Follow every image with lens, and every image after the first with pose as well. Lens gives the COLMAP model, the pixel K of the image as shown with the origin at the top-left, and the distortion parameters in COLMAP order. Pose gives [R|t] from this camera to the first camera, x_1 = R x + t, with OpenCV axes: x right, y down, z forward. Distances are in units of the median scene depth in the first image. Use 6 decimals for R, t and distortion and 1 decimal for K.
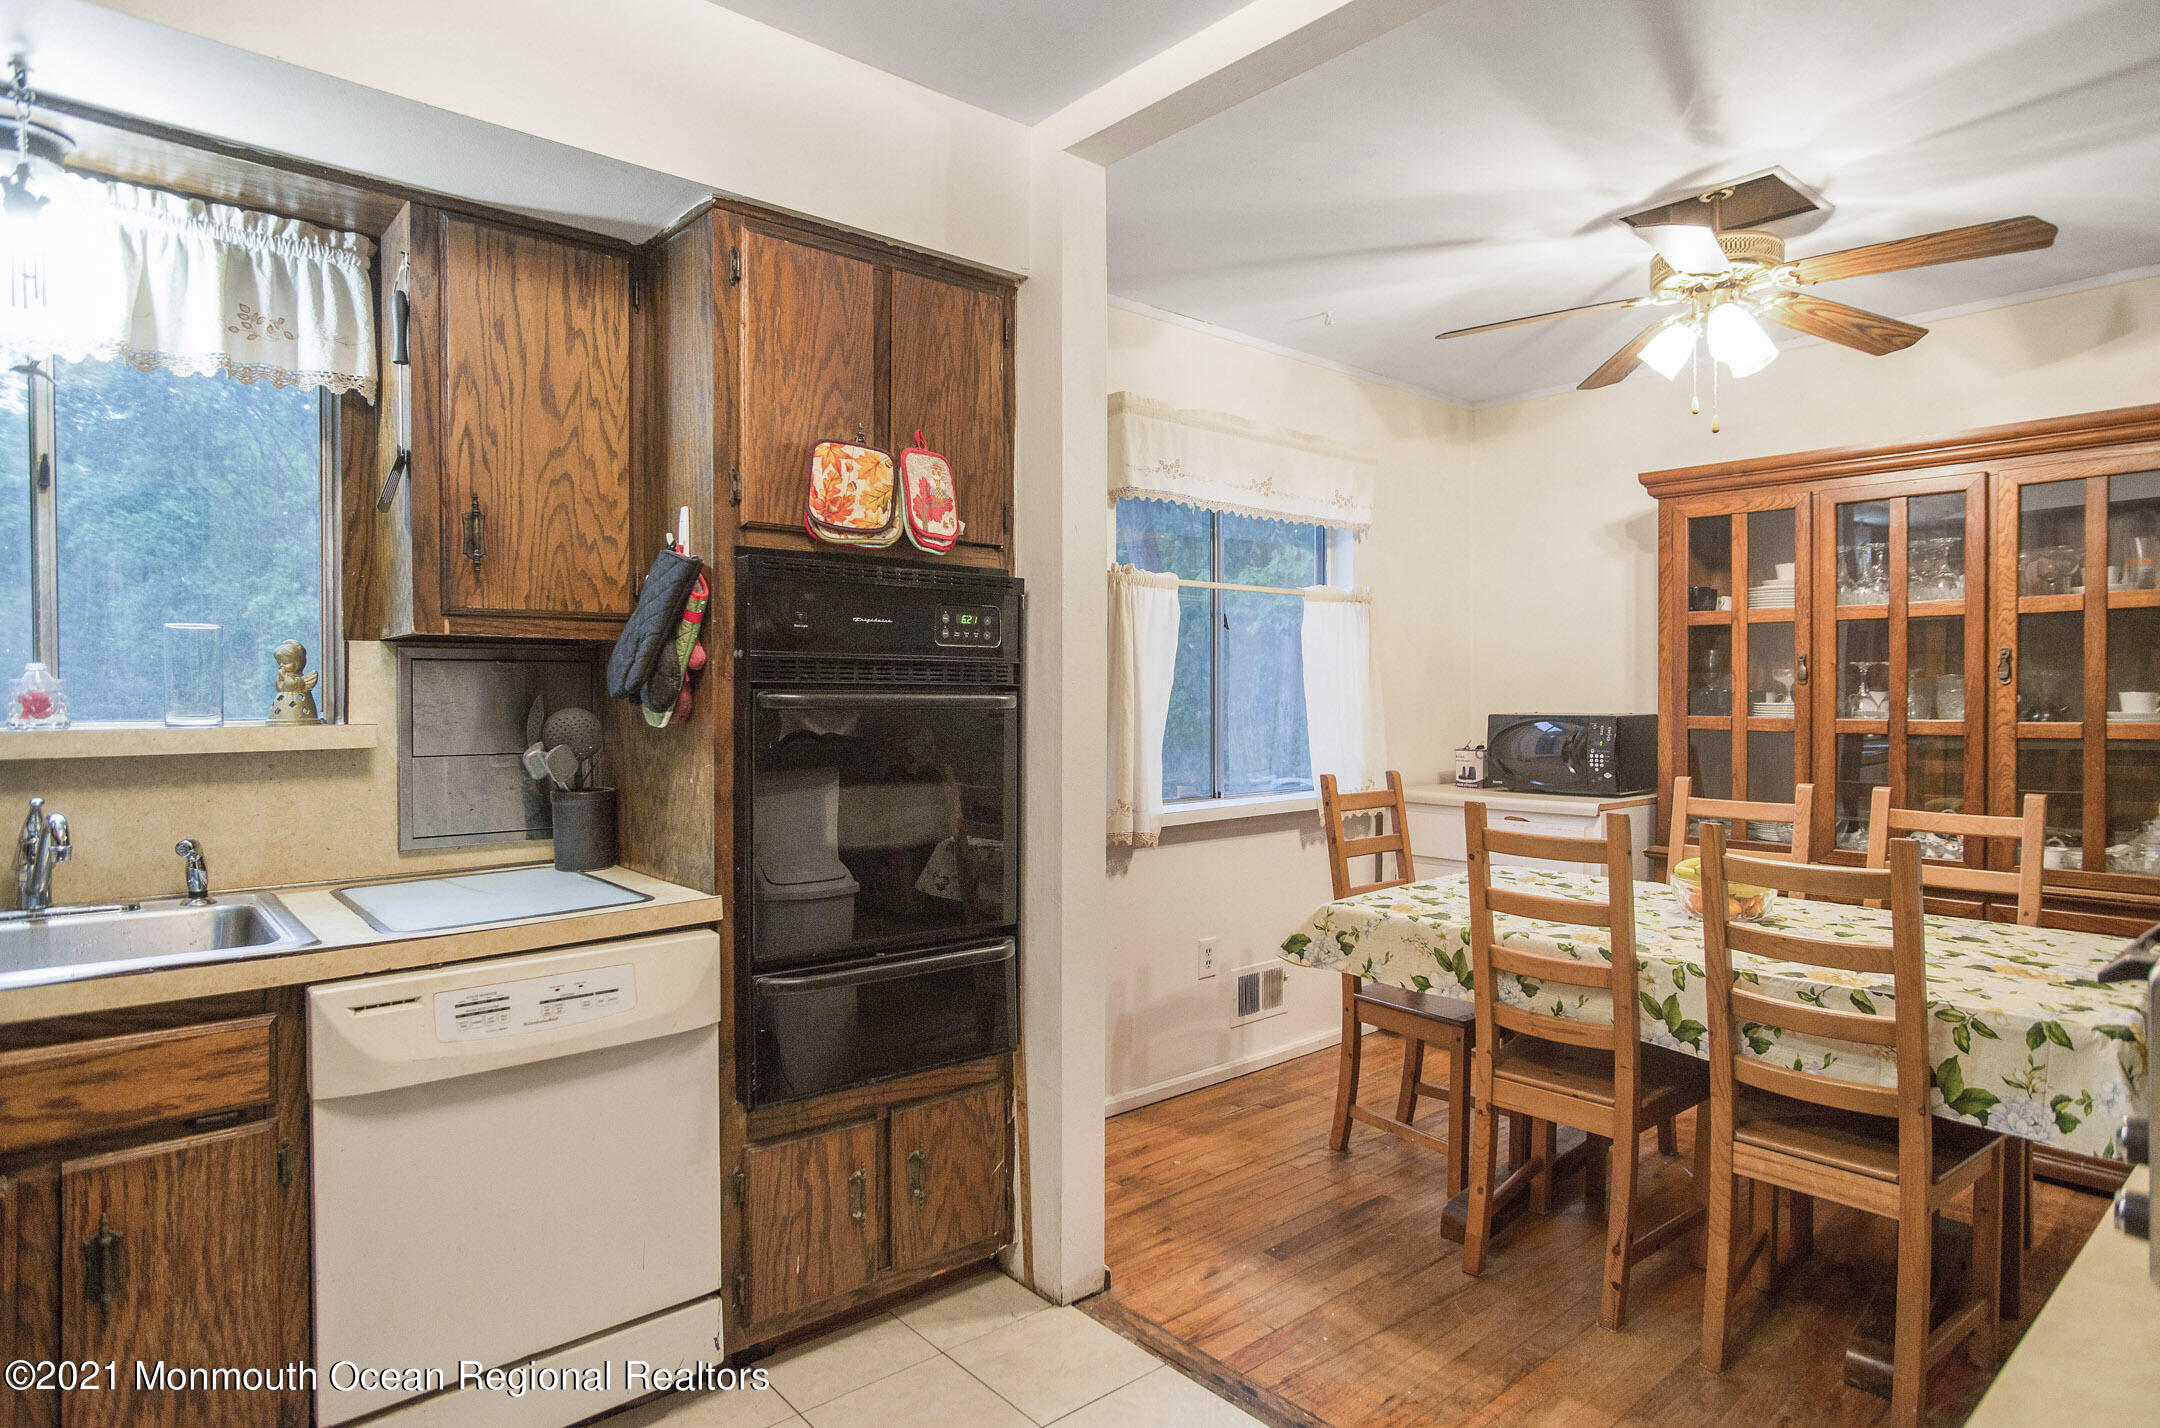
lens RADIAL K [[1206.1, 0, 1051.4], [0, 1206.1, 710.4], [0, 0, 1]] dist [-0.042015, 0.044036]
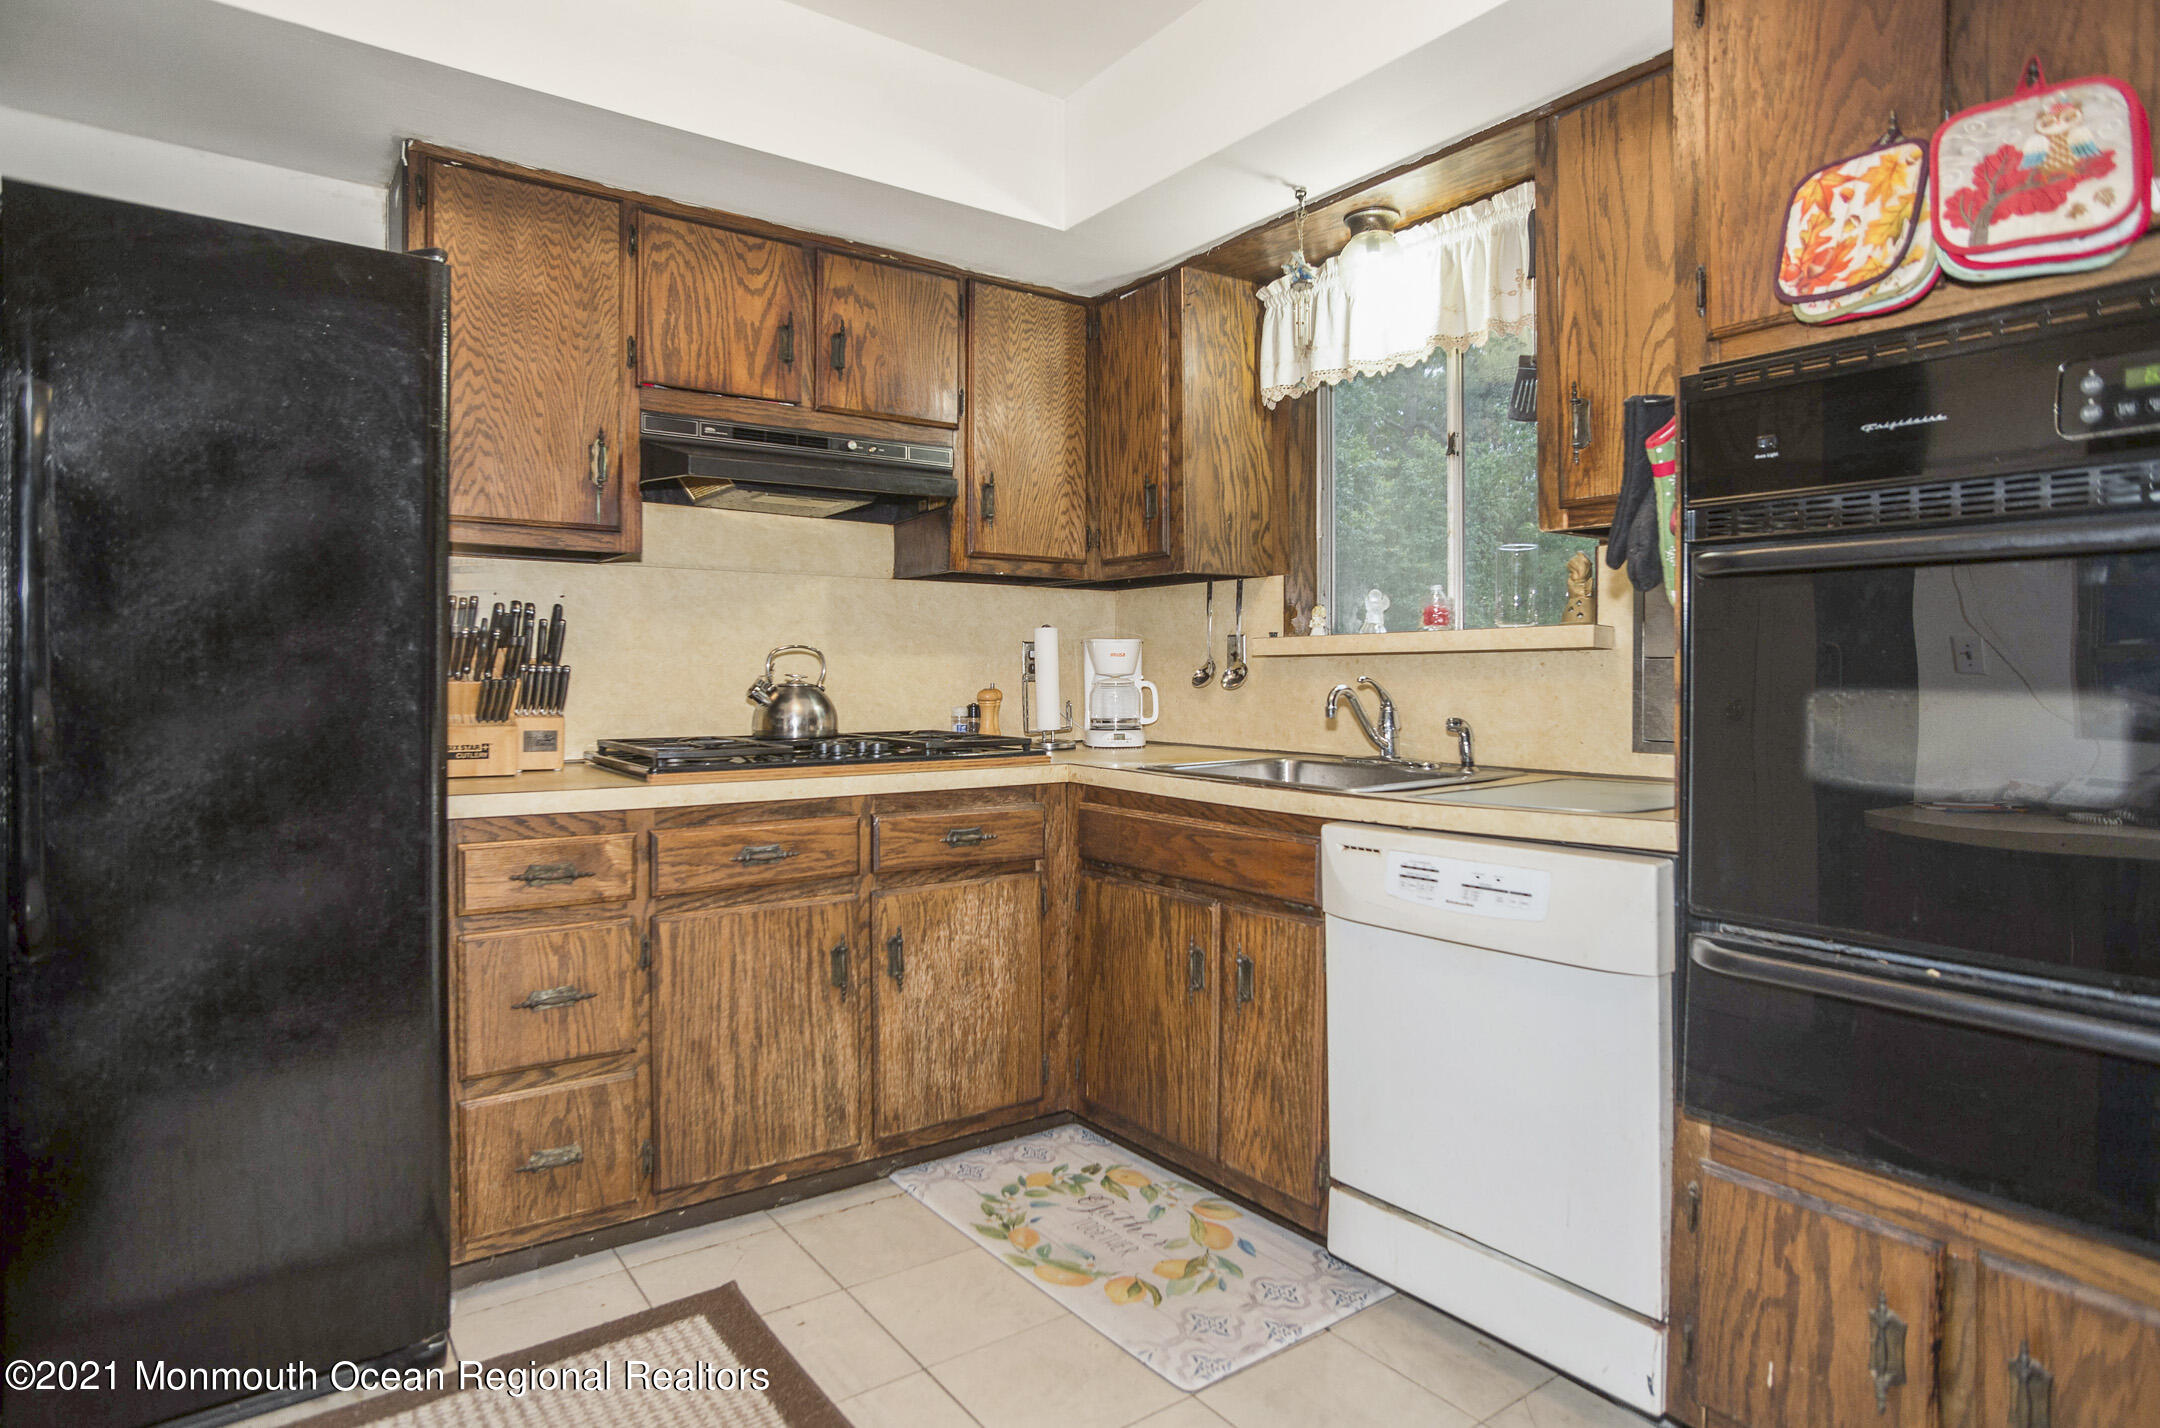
lens RADIAL K [[1177.7, 0, 1080.1], [0, 1177.7, 674.8], [0, 0, 1]] dist [0.001716, 0.001453]
pose [[-0.071527, 0.002205, -0.997436, 0.500346], [-0.010222, 0.999943, 0.002944, 0.058641], [0.997386, 0.010407, -0.071500, 0.645384]]
